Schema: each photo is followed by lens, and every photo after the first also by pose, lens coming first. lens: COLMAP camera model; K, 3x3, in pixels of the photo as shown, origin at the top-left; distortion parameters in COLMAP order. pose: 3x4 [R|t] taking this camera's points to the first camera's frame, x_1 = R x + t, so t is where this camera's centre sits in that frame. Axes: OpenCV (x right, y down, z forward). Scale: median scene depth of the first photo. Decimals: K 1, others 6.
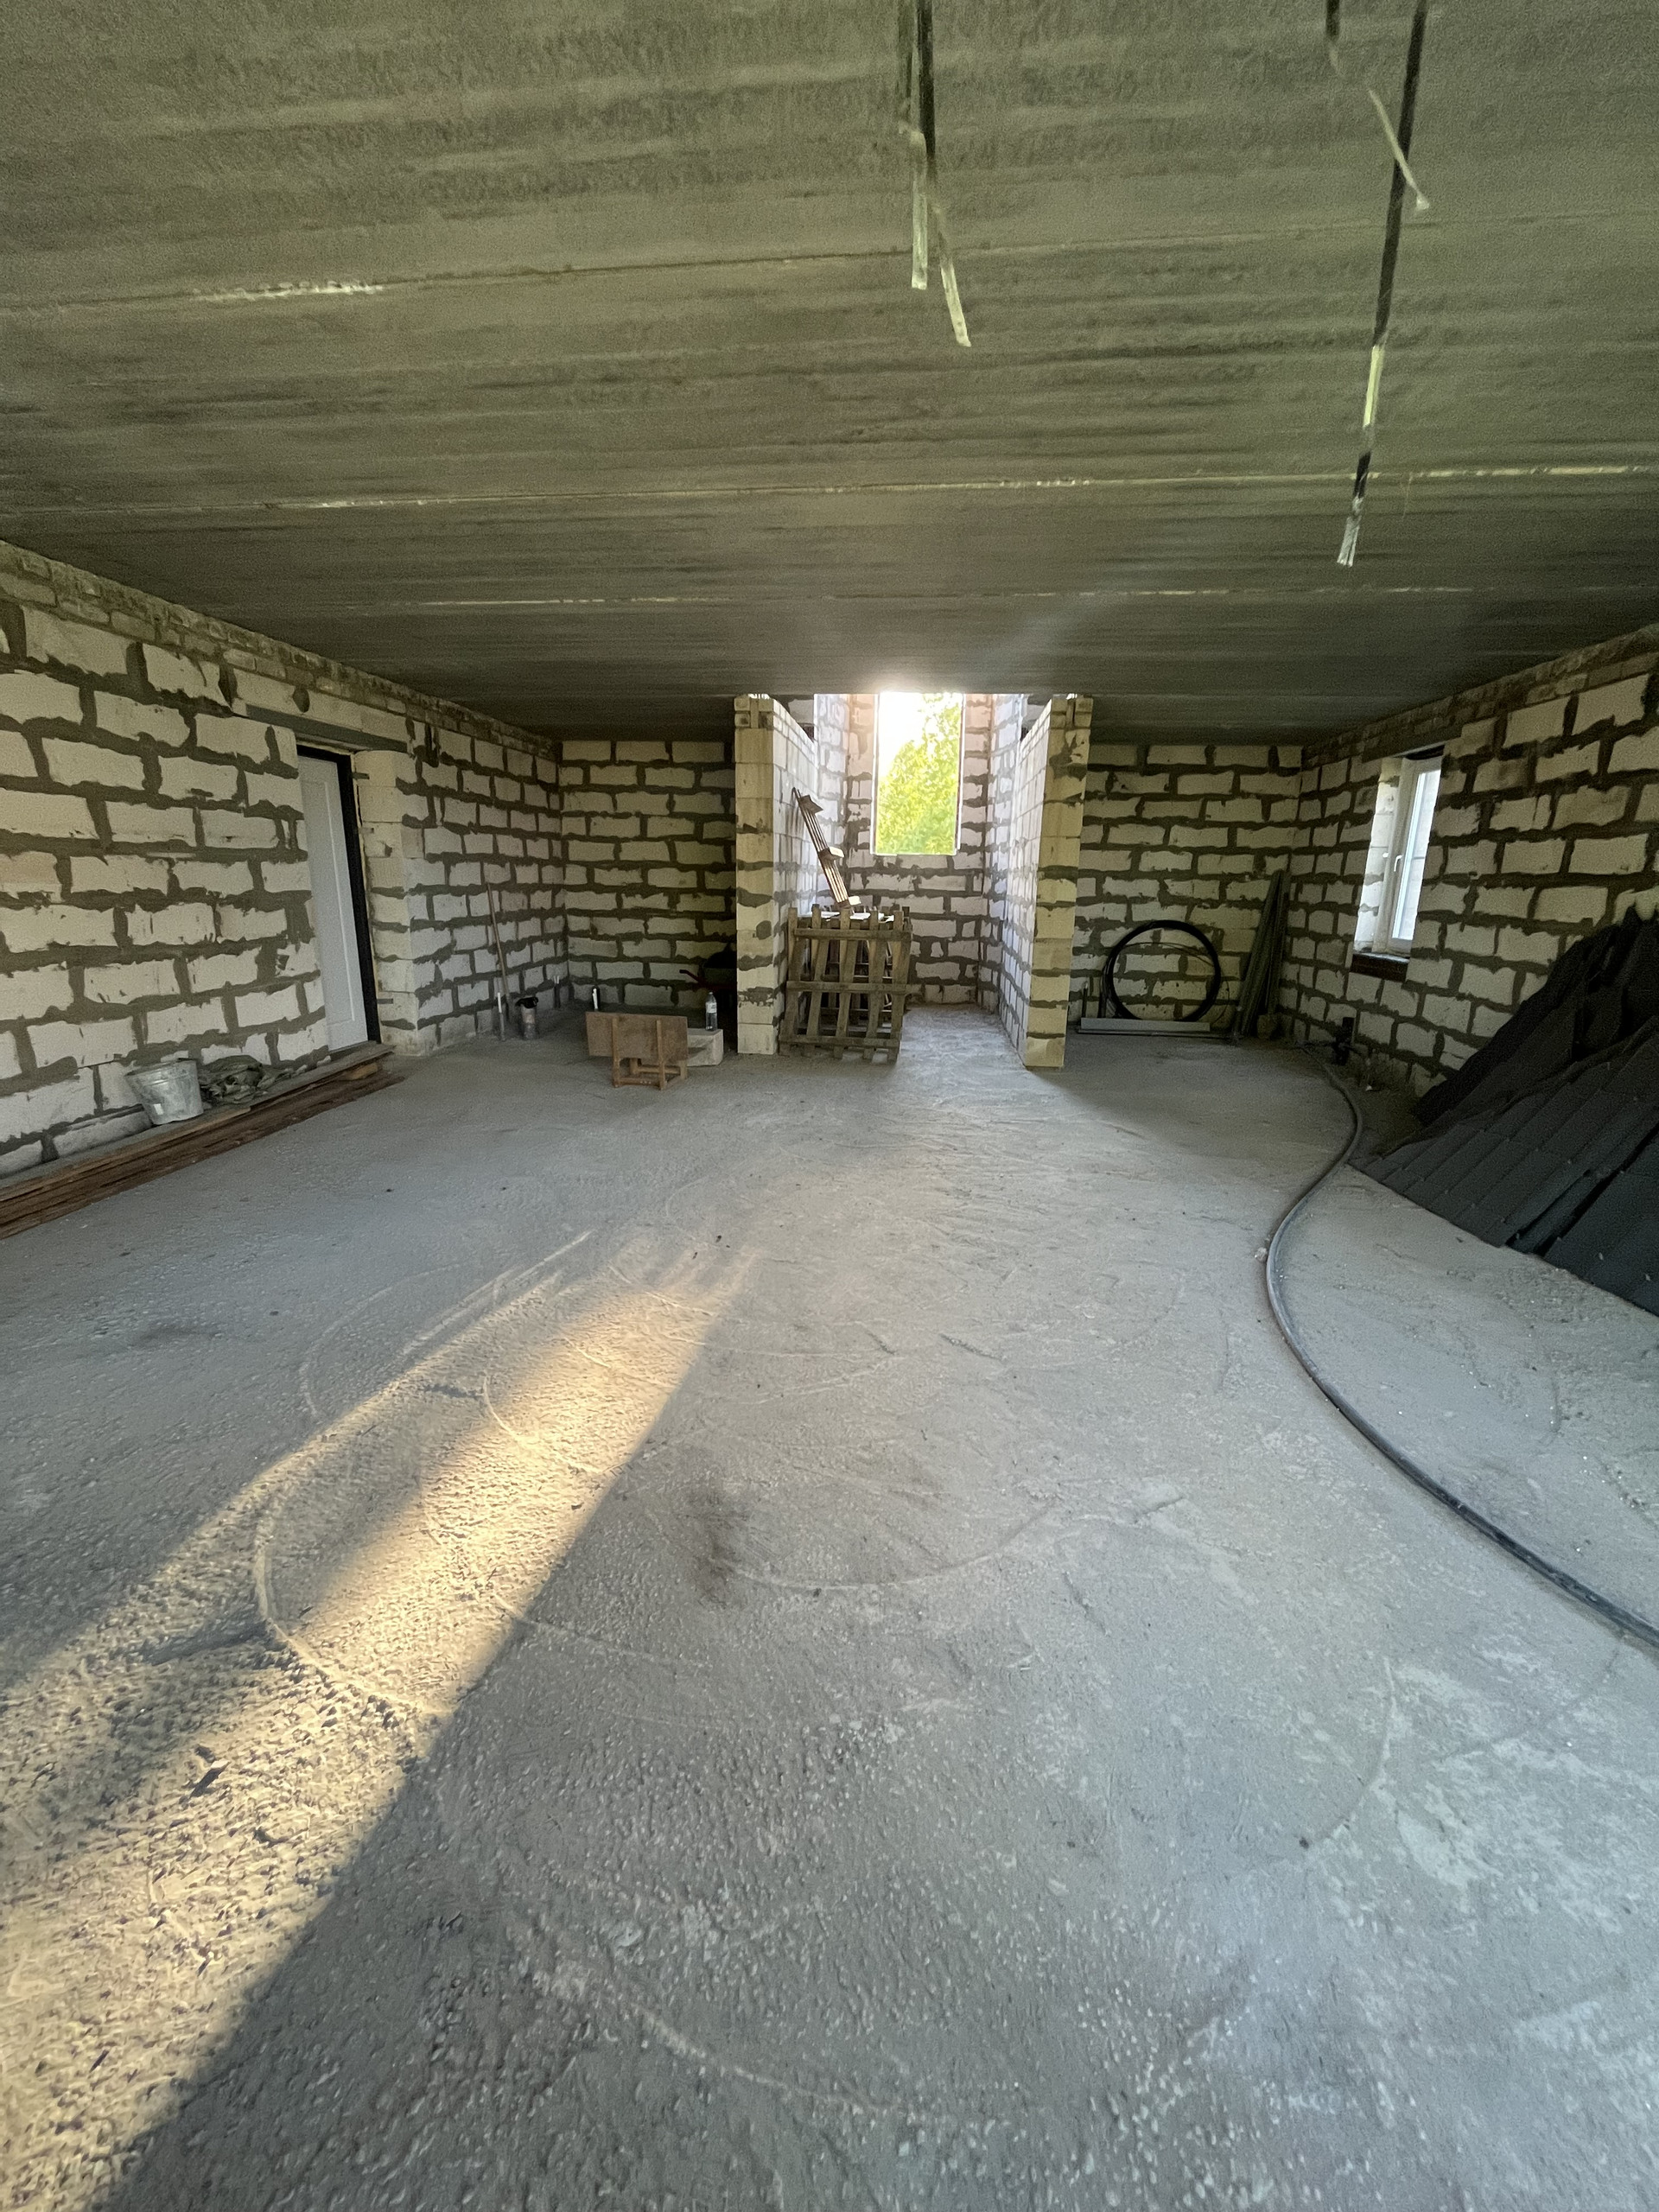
lens RADIAL K [[891.8, 0, 829.5], [0, 891.8, 1106.0], [0, 0, 1]] dist [-0.002326, -0.000591]
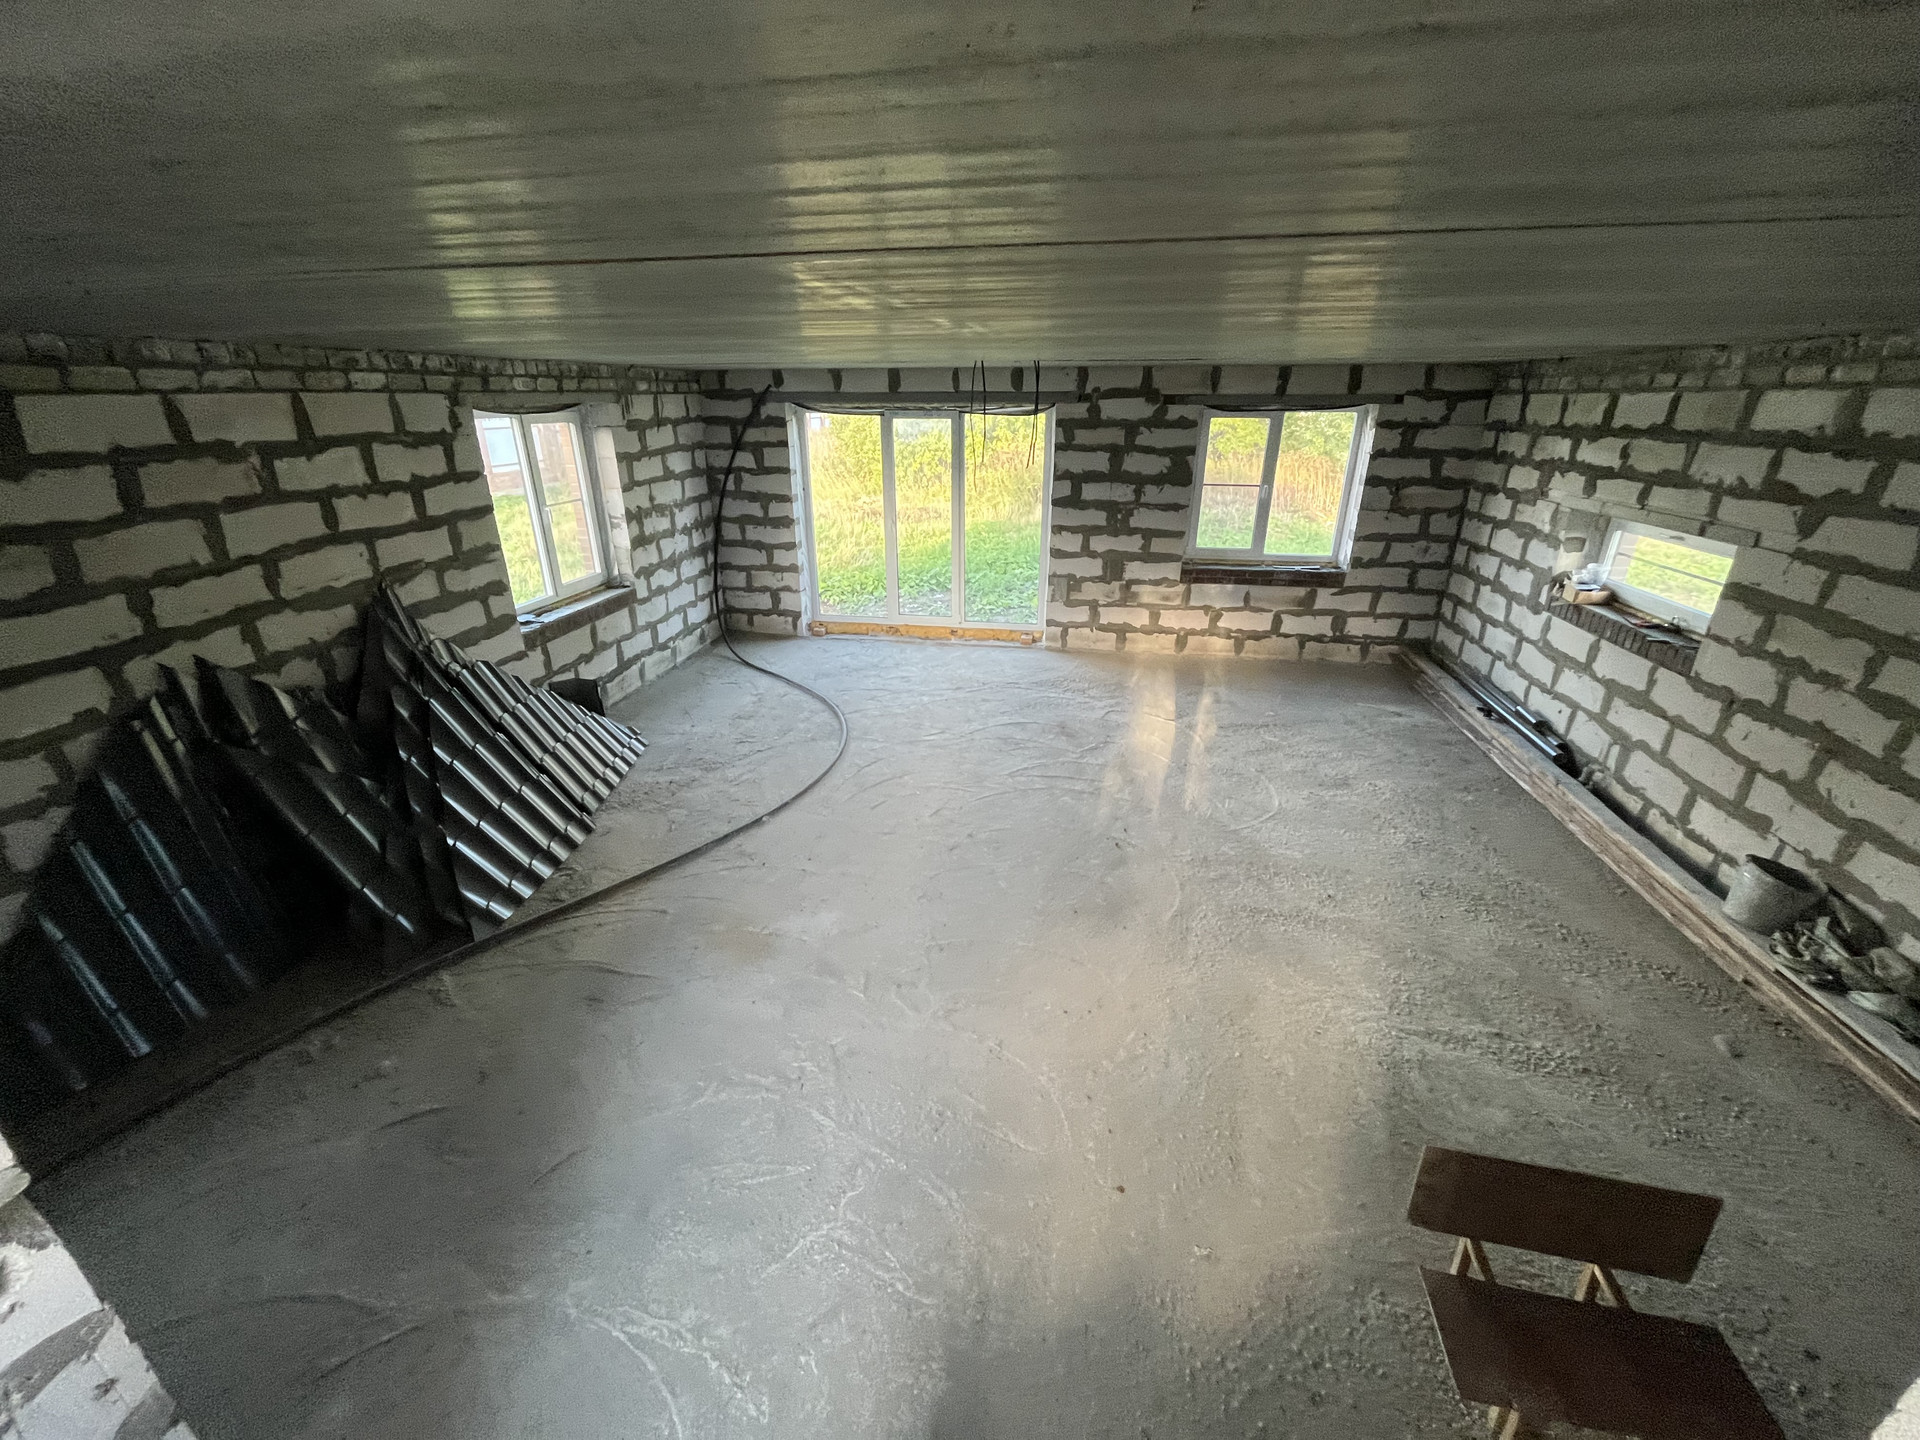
lens RADIAL K [[774.1, 0, 953.6], [0, 774.1, 723.4], [0, 0, 1]] dist [-0.002326, -0.000591]
pose [[-0.998254, -0.034315, 0.048085, 0.073981], [0.001841, 0.795518, 0.605928, -0.692916], [-0.059045, 0.604958, -0.794065, 1.694354]]
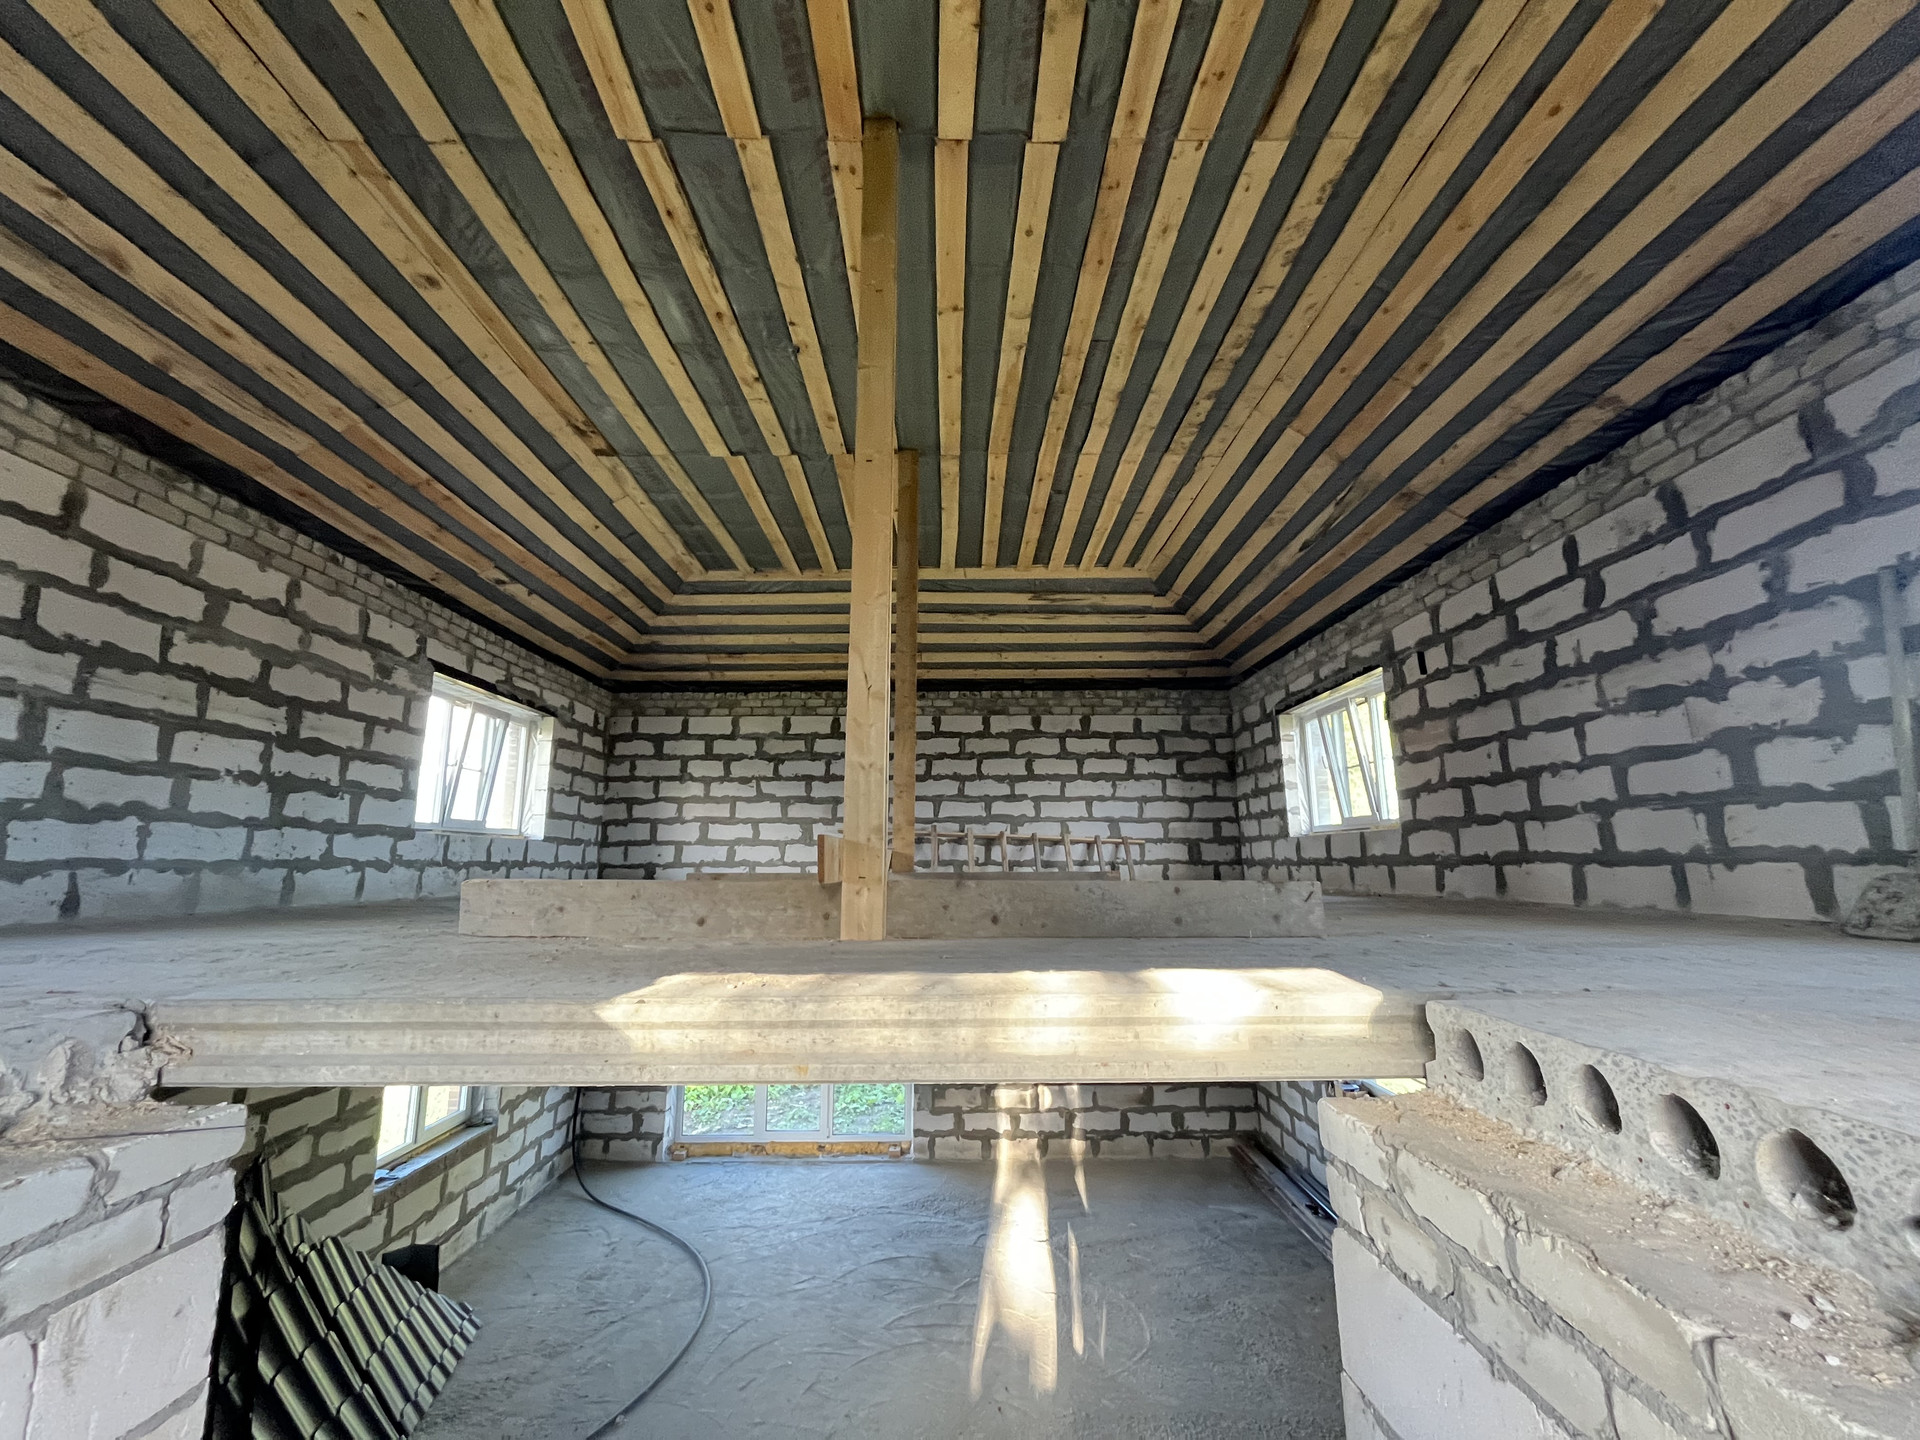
lens RADIAL K [[774.1, 0, 953.6], [0, 774.1, 723.4], [0, 0, 1]] dist [-0.002326, -0.000591]
pose [[-0.992579, -0.033408, -0.116919, 0.111082], [-0.041578, 0.996808, 0.068153, -0.915142], [0.114269, 0.072508, -0.990800, 1.903758]]
